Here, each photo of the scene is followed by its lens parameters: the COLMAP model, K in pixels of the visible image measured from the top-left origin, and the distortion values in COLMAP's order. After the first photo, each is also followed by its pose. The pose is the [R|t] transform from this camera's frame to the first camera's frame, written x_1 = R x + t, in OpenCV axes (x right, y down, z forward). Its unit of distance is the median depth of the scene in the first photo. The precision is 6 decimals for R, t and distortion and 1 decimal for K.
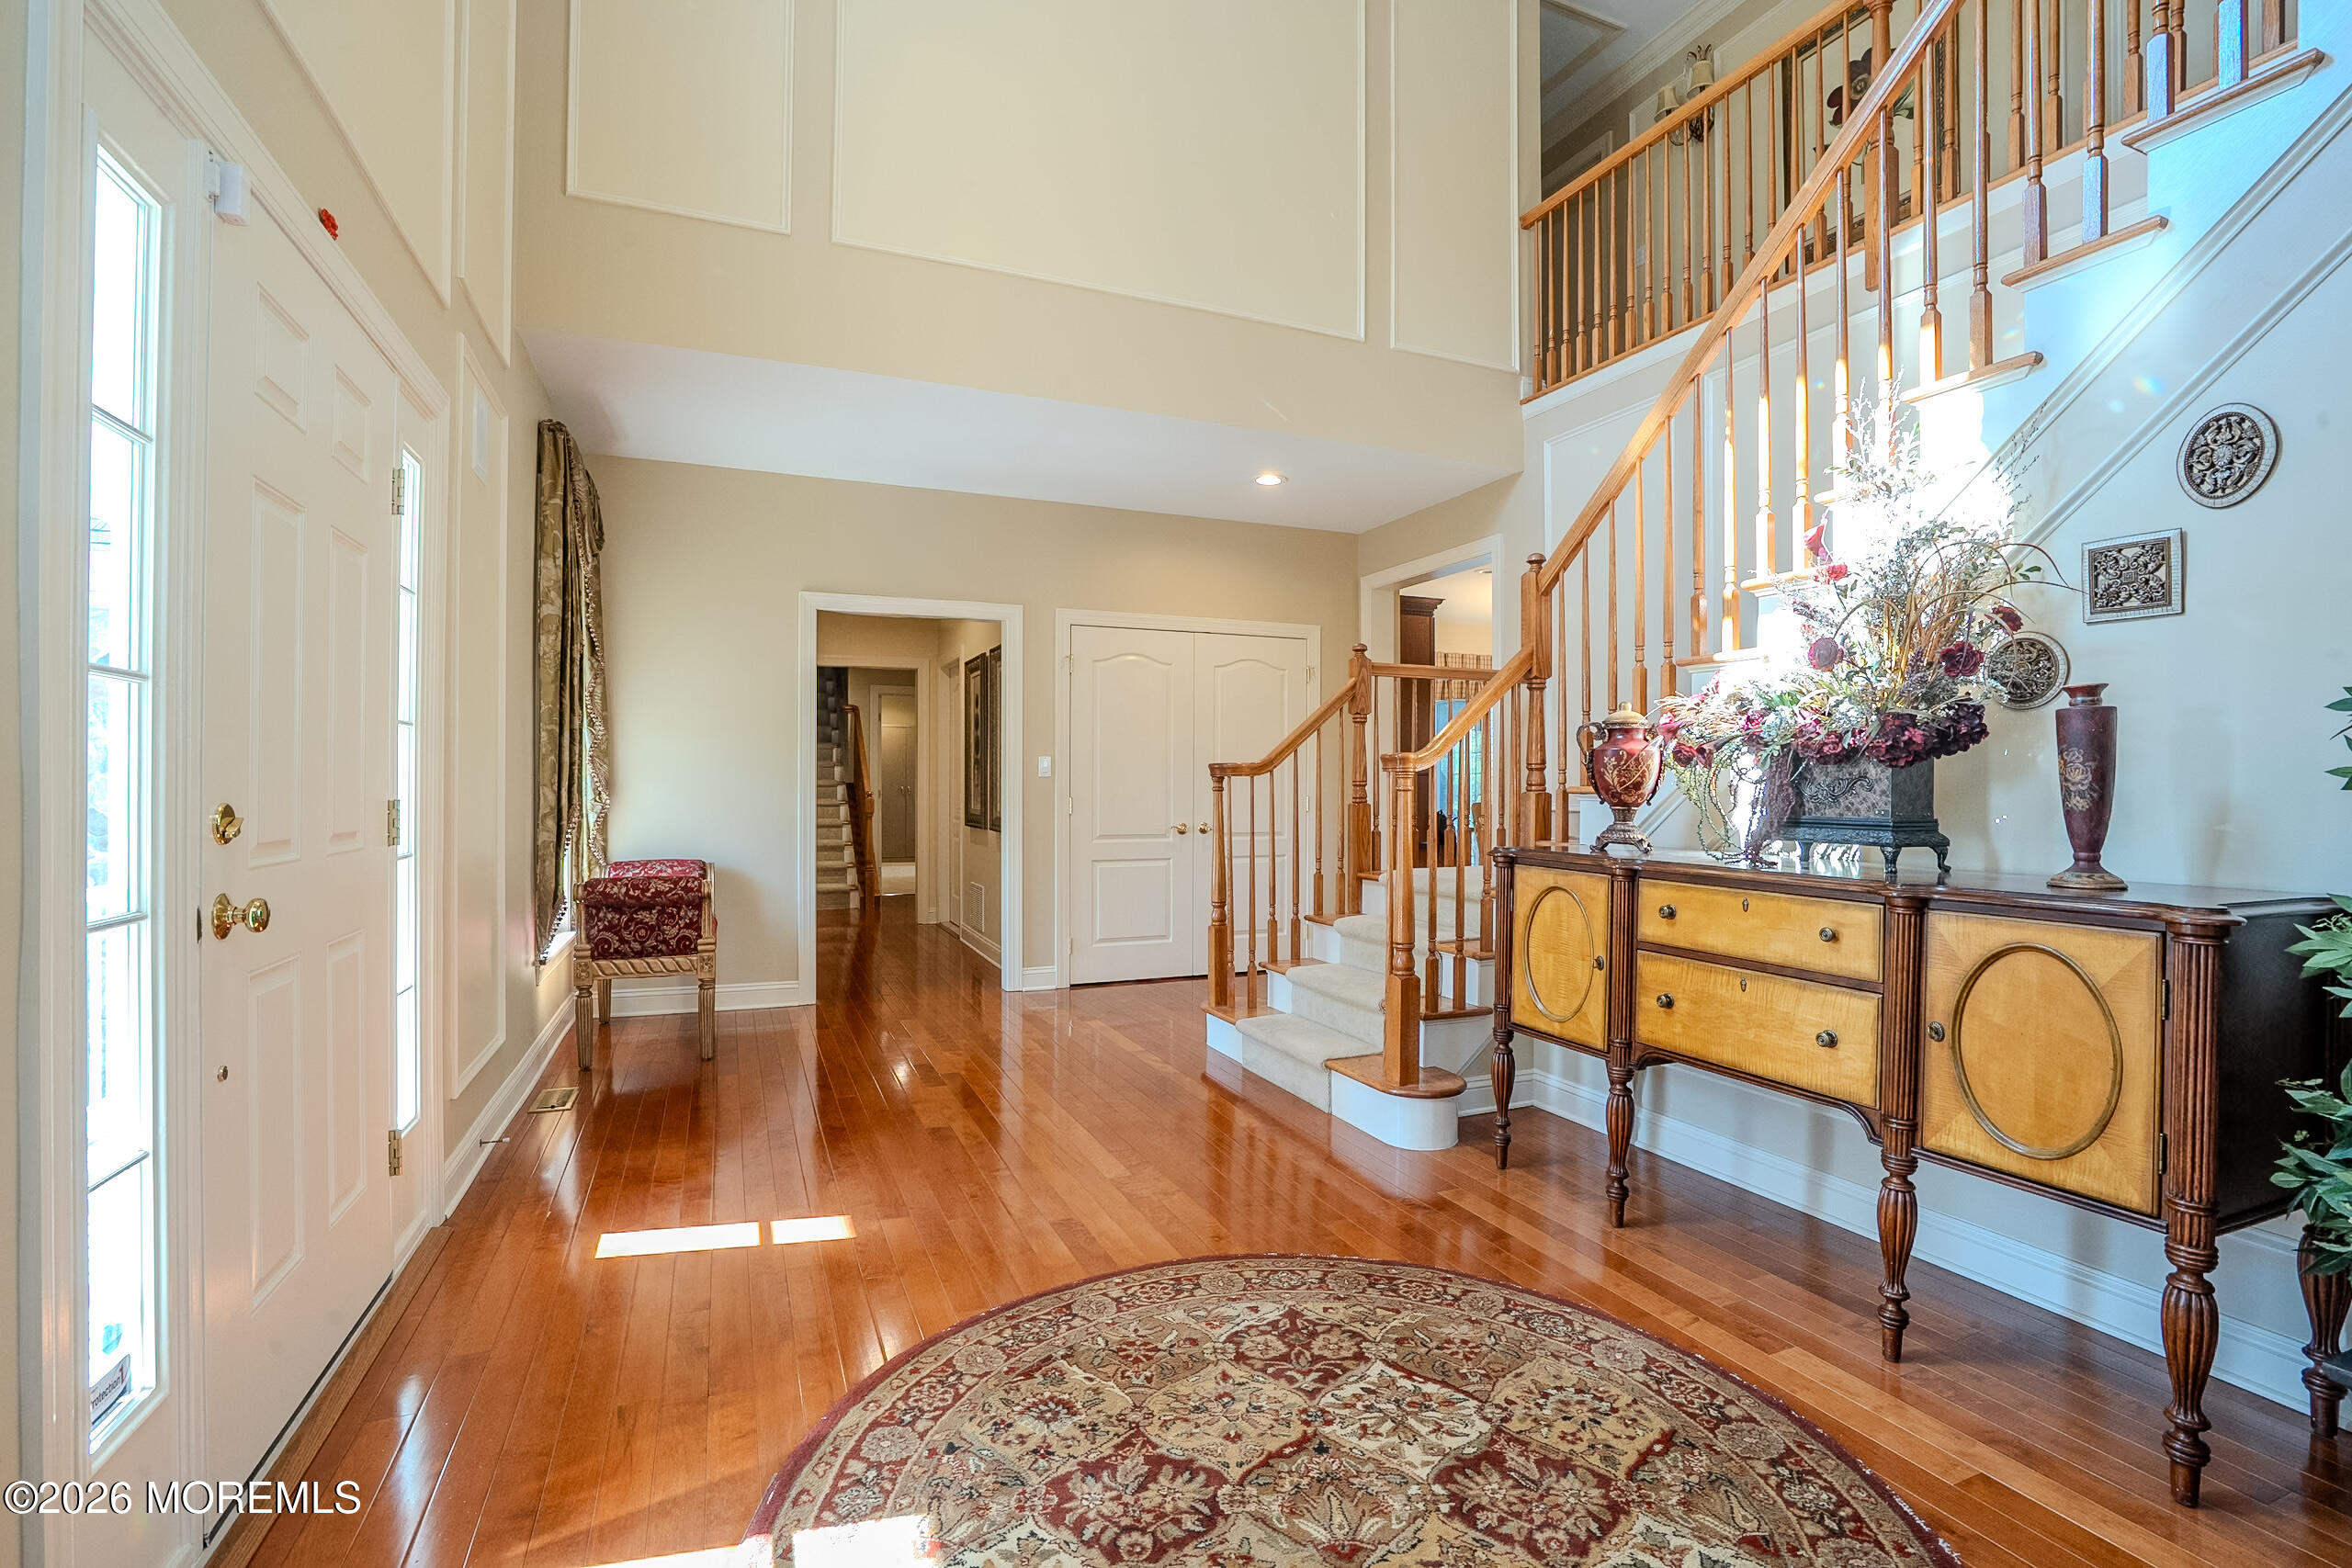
lens RADIAL K [[1062.4, 0, 1179.8], [0, 1062.4, 788.8], [0, 0, 1]] dist [-0.054736, 0.019727]
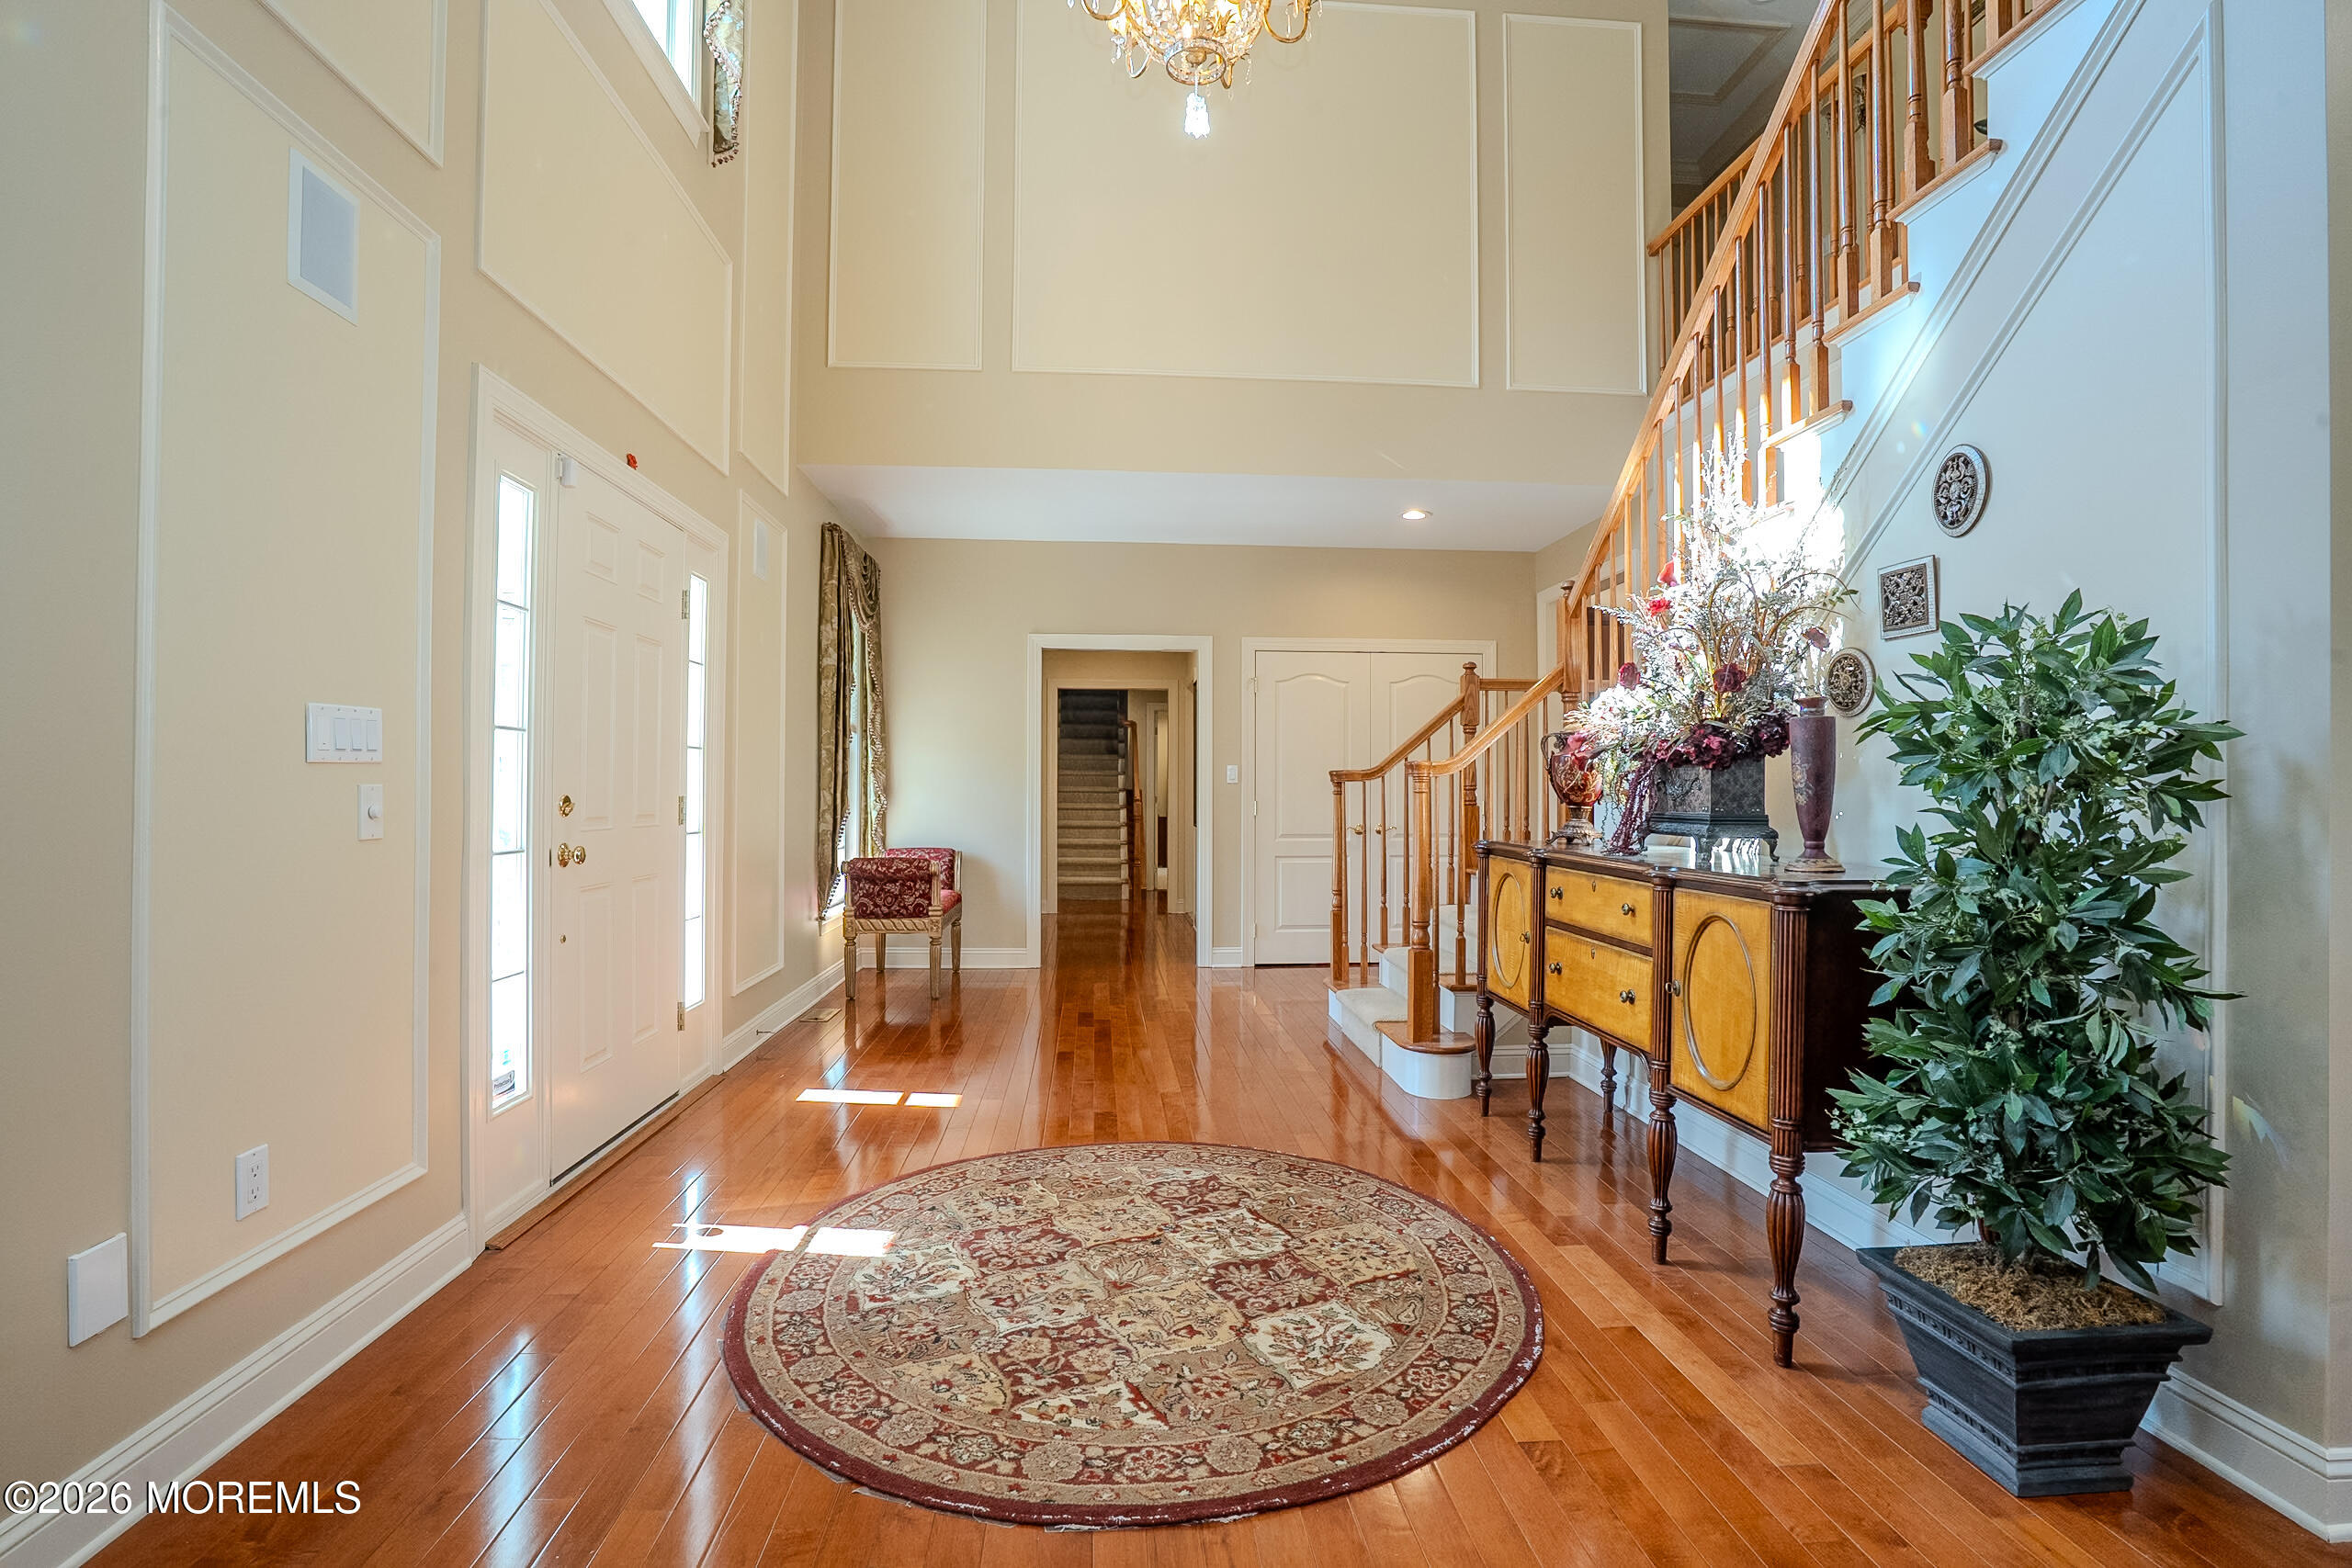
lens RADIAL K [[1062.7, 0, 1183.6], [0, 1062.7, 784.2], [0, 0, 1]] dist [-0.051791, 0.000708]
pose [[0.948681, -0.002537, -0.316226, 0.476060], [-0.001477, 0.999921, -0.012453, 0.010877], [0.316232, 0.012281, 0.948602, -0.287908]]
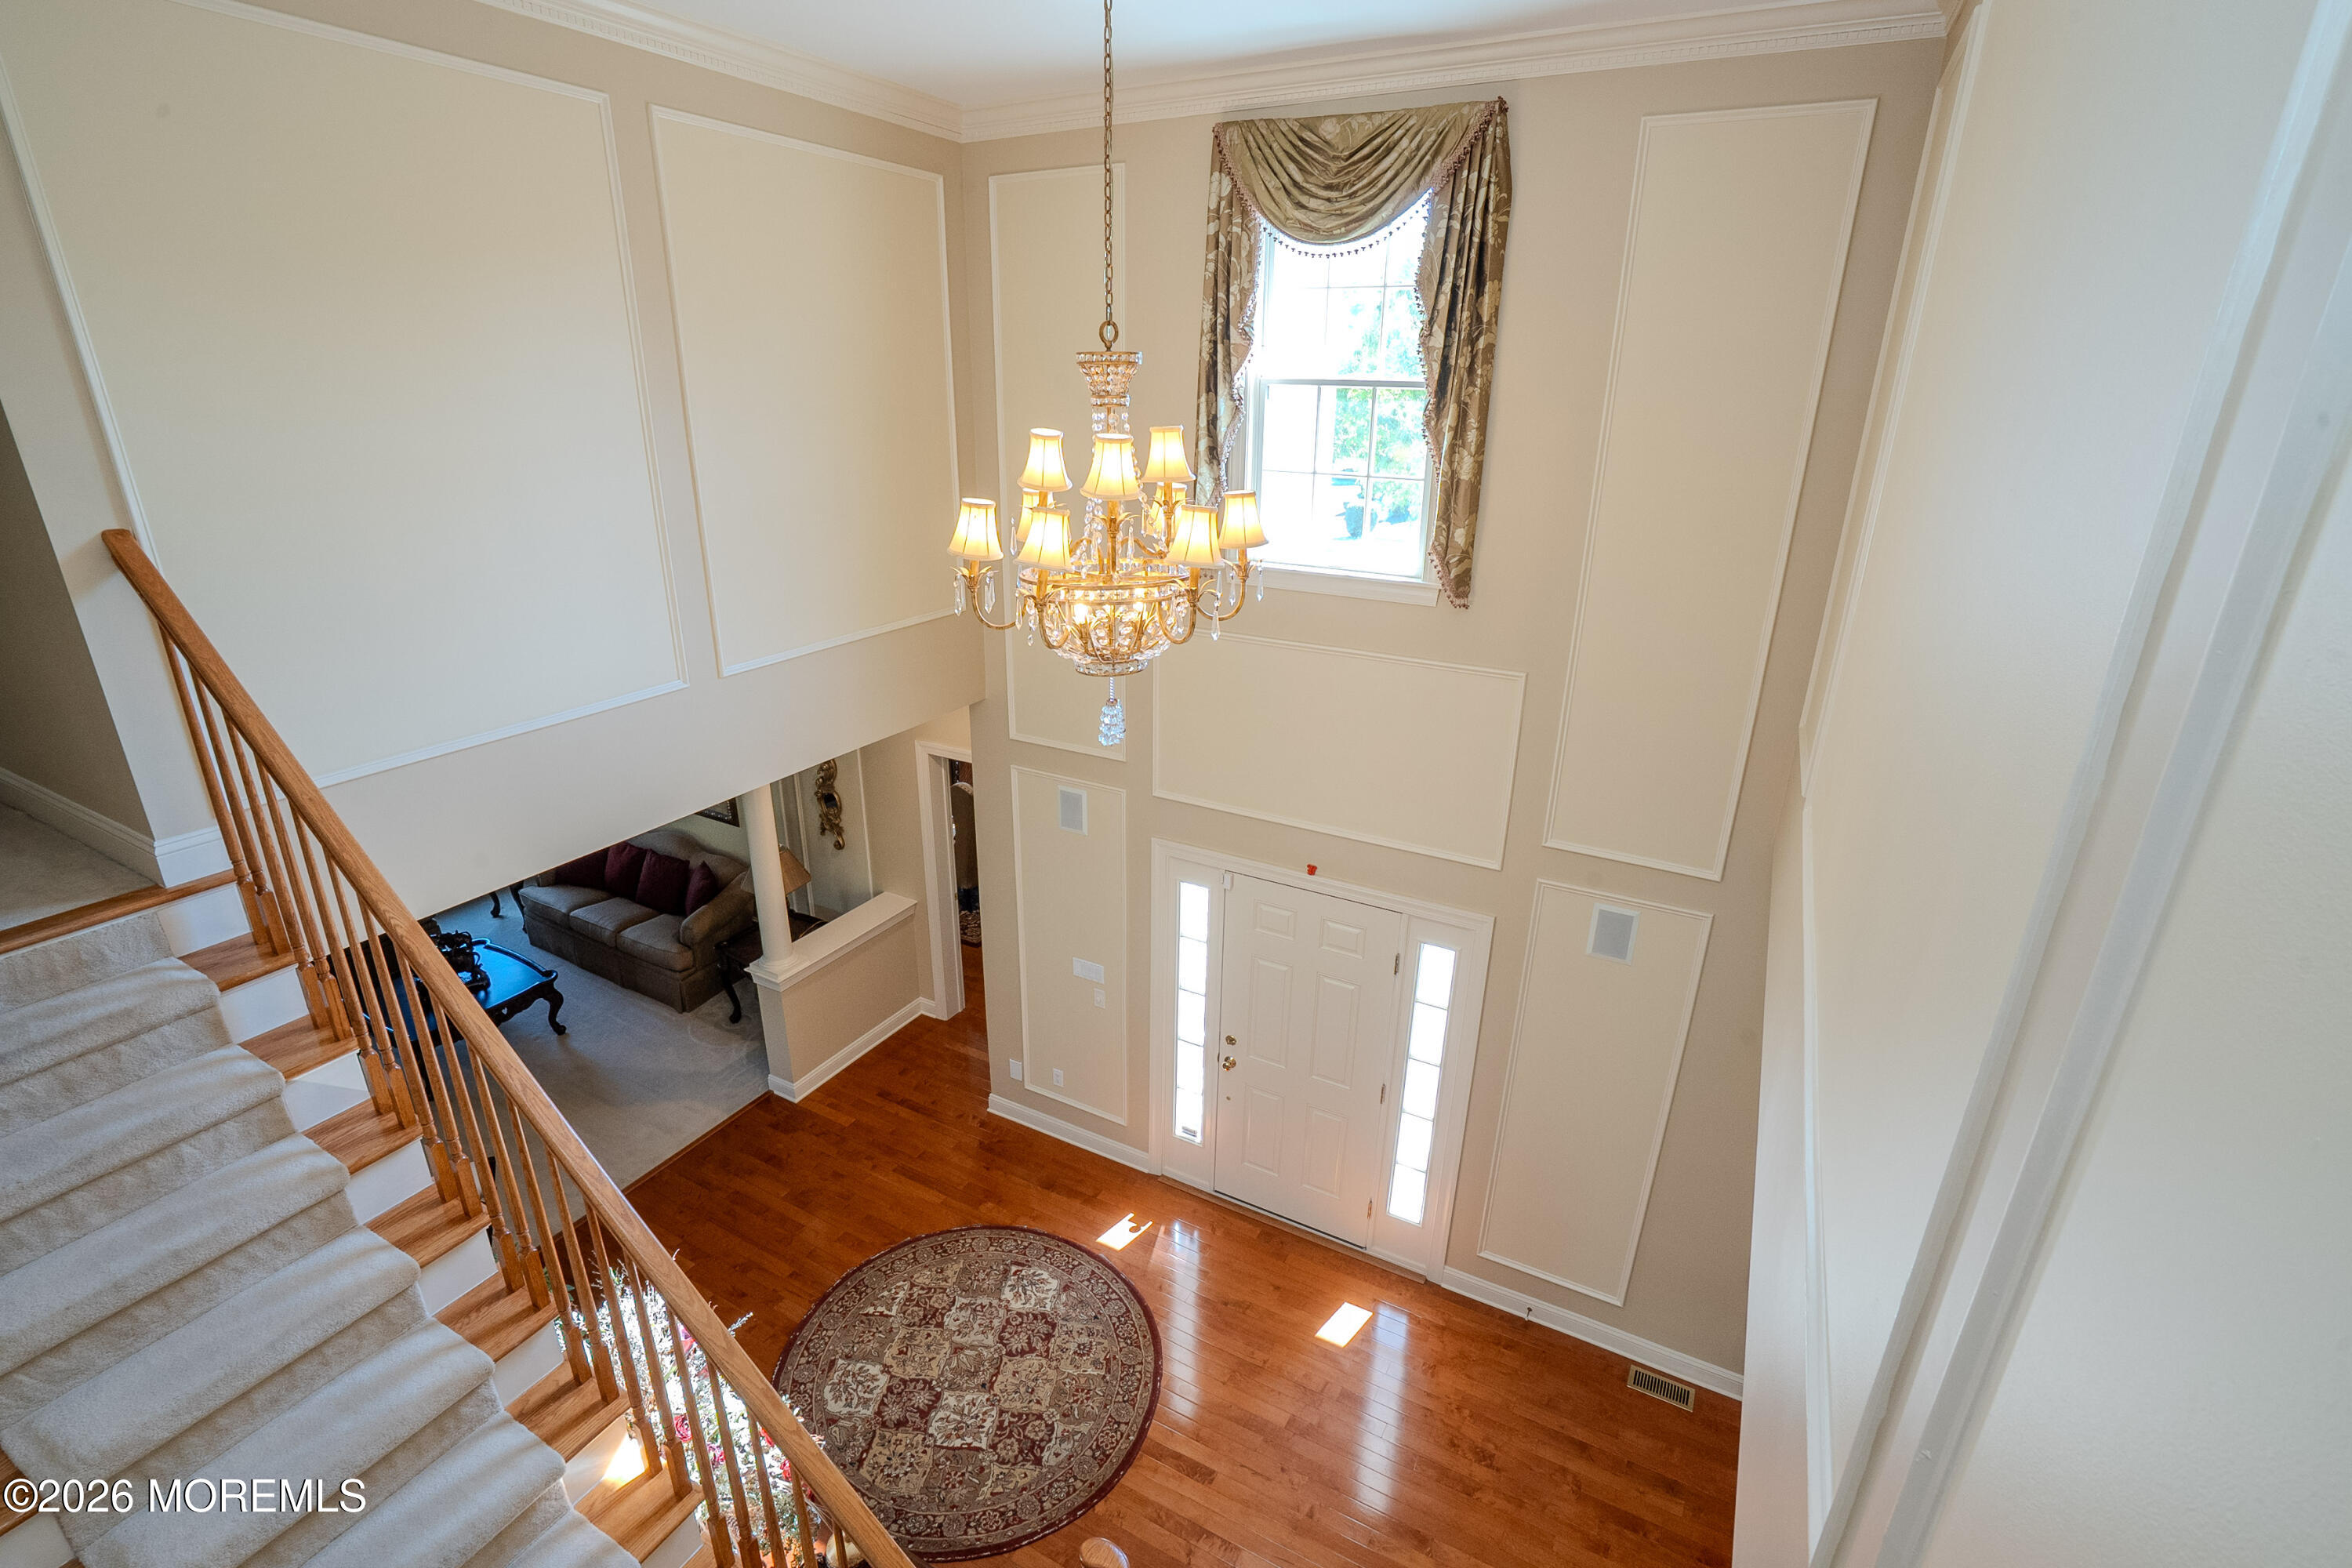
lens RADIAL K [[1097.6, 0, 1176.0], [0, 1097.6, 784.0], [0, 0, 1]] dist [-0.049636, 0.021272]
pose [[-0.785781, 0.206032, -0.583180, 0.788243], [-0.023584, 0.932221, 0.361121, -1.370587], [0.618054, 0.297516, -0.727663, 2.150379]]
